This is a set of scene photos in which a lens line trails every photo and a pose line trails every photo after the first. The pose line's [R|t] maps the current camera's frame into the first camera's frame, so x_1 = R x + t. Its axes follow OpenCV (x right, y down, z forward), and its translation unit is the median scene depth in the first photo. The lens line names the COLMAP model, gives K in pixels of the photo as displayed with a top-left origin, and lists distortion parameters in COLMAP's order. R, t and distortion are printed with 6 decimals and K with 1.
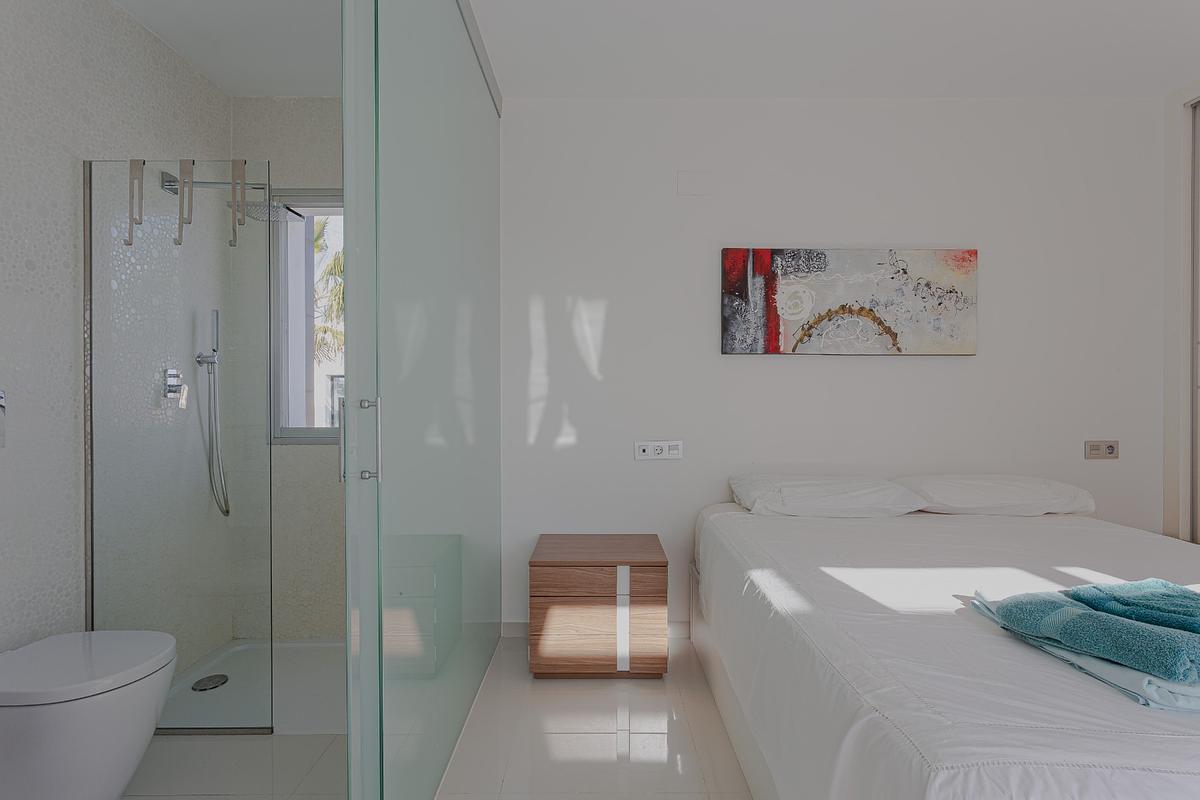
lens RADIAL K [[576.1, 0, 597.3], [0, 576.1, 398.6], [0, 0, 1]] dist [0.002652, 0.000901]
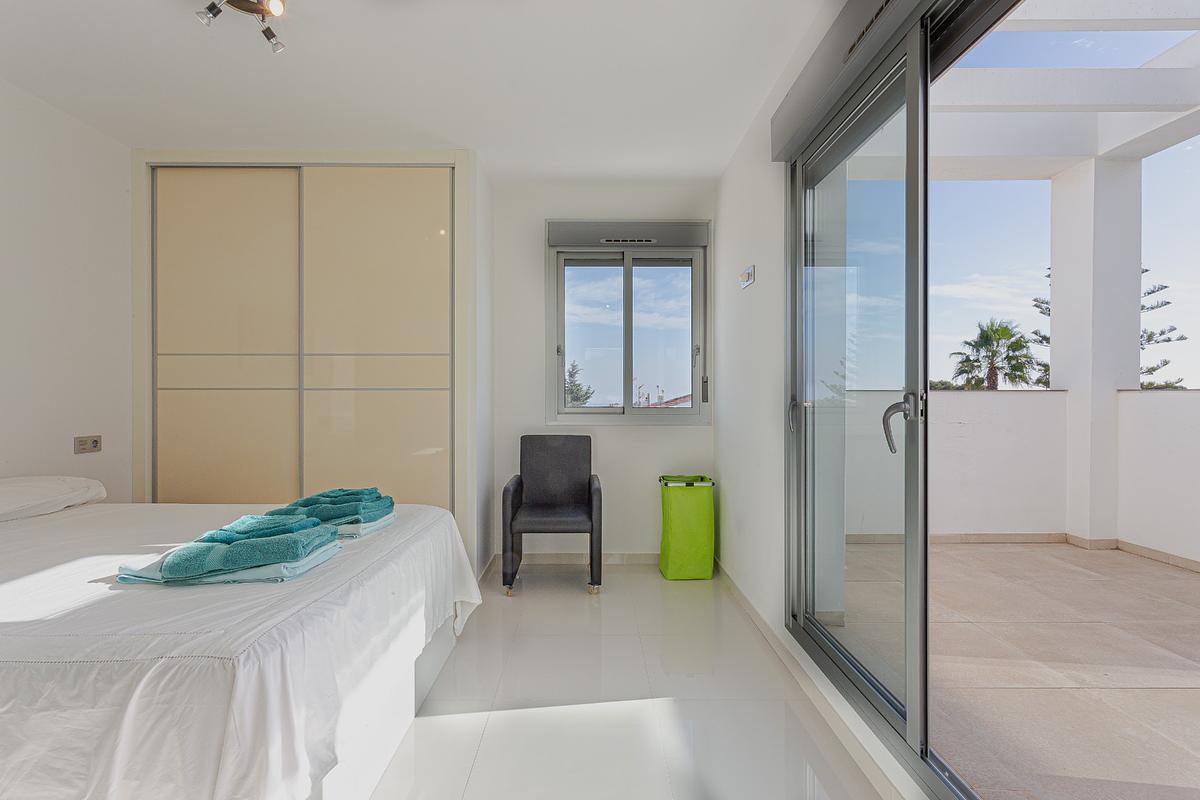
lens RADIAL K [[576.1, 0, 597.3], [0, 576.1, 398.6], [0, 0, 1]] dist [0.002652, 0.000901]
pose [[-0.008026, -0.003476, 0.999962, -0.740536], [0.000418, 0.999994, 0.003479, -0.007197], [-0.999968, 0.000445, -0.008024, 0.095768]]
